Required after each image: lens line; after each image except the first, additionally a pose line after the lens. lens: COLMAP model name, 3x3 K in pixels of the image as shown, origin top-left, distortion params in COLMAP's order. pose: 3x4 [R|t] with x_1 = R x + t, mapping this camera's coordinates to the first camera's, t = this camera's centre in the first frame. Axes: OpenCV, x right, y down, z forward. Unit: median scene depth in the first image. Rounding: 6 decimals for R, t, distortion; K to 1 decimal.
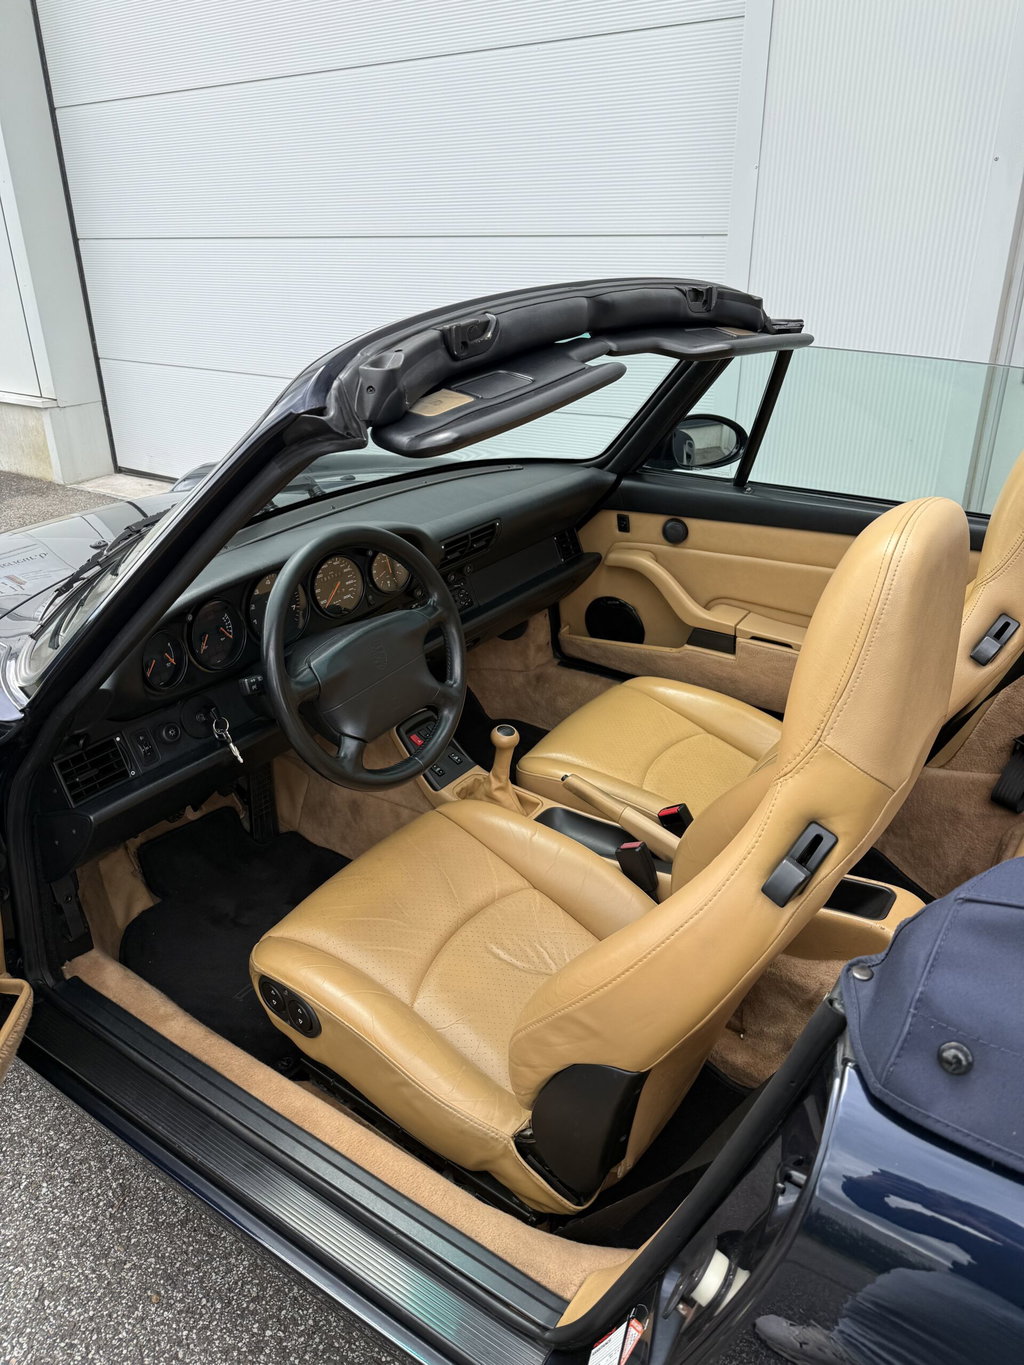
lens RADIAL K [[979.2, 0, 517.4], [0, 979.2, 681.7], [0, 0, 1]] dist [0.039866, -0.058226]
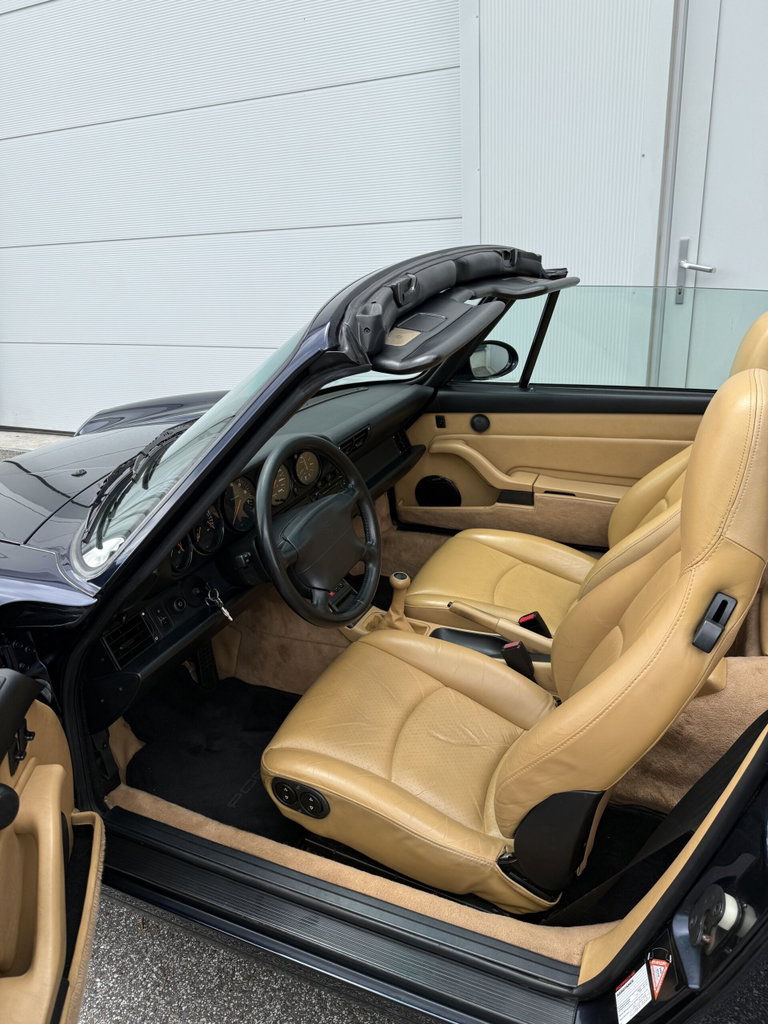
lens RADIAL K [[734.6, 0, 385.8], [0, 734.6, 514.0], [0, 0, 1]] dist [0.039866, -0.058226]
pose [[0.983210, -0.114034, 0.142457, -0.200577], [0.121628, 0.991520, -0.045763, 0.010091], [-0.136031, 0.062321, 0.988742, -0.018902]]
